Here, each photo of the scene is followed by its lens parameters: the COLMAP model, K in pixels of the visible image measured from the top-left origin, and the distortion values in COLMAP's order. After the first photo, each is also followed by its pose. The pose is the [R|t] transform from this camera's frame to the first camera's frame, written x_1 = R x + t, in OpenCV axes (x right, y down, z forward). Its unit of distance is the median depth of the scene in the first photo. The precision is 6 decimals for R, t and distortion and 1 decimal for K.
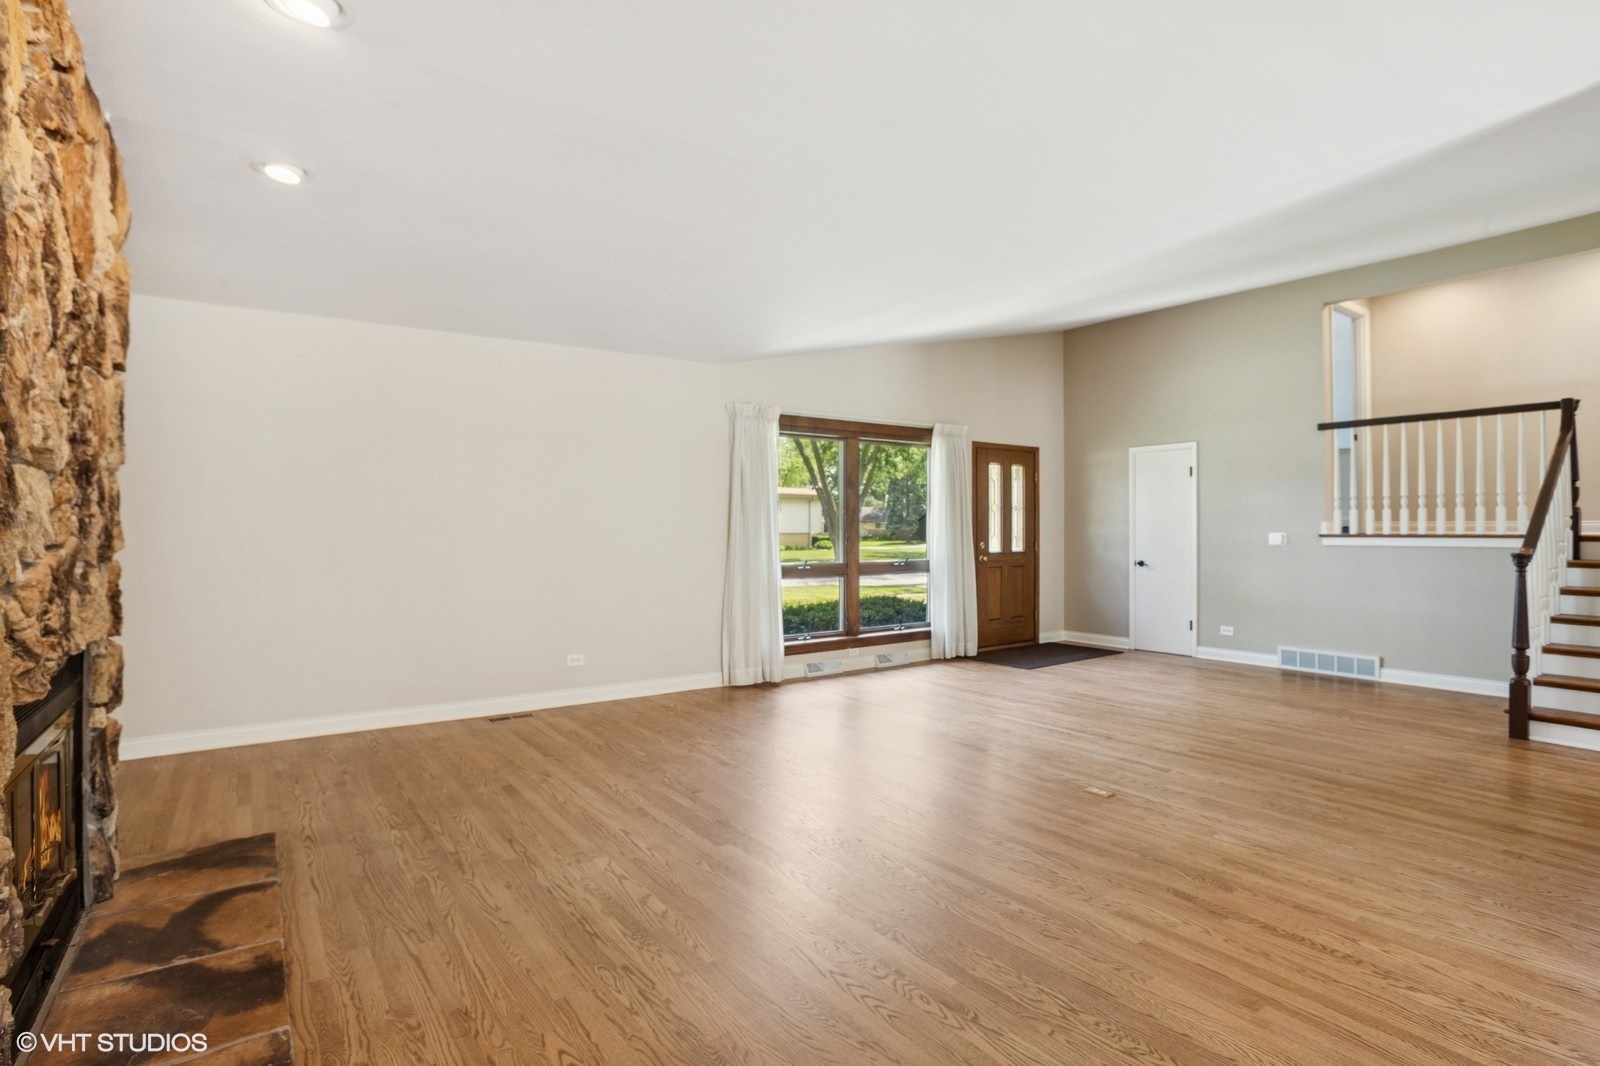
lens RADIAL K [[808.0, 0, 805.4], [0, 808.0, 526.4], [0, 0, 1]] dist [-0.068144, 0.031651]
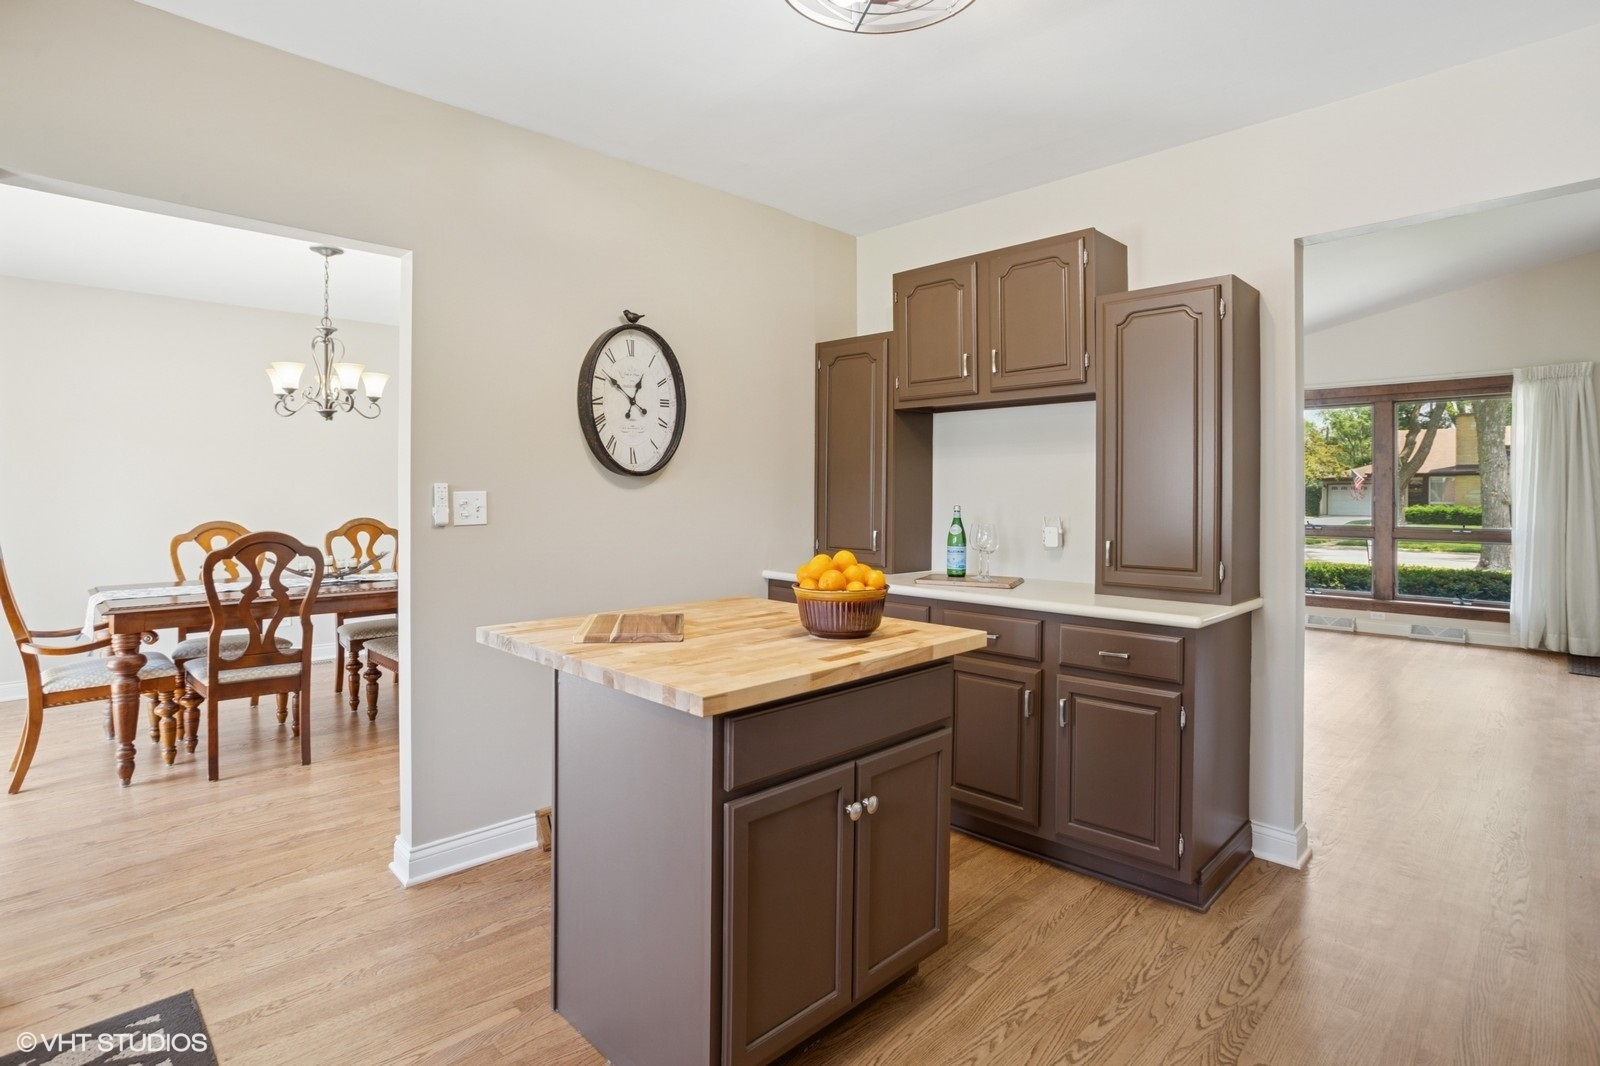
lens RADIAL K [[793.0, 0, 792.3], [0, 793.0, 488.5], [0, 0, 1]] dist [-0.065042, 0.030169]
pose [[0.154118, -0.003423, -0.988047, 1.007683], [-0.004396, 0.999982, -0.004150, 0.005726], [0.988043, 0.004983, 0.154100, 0.151636]]
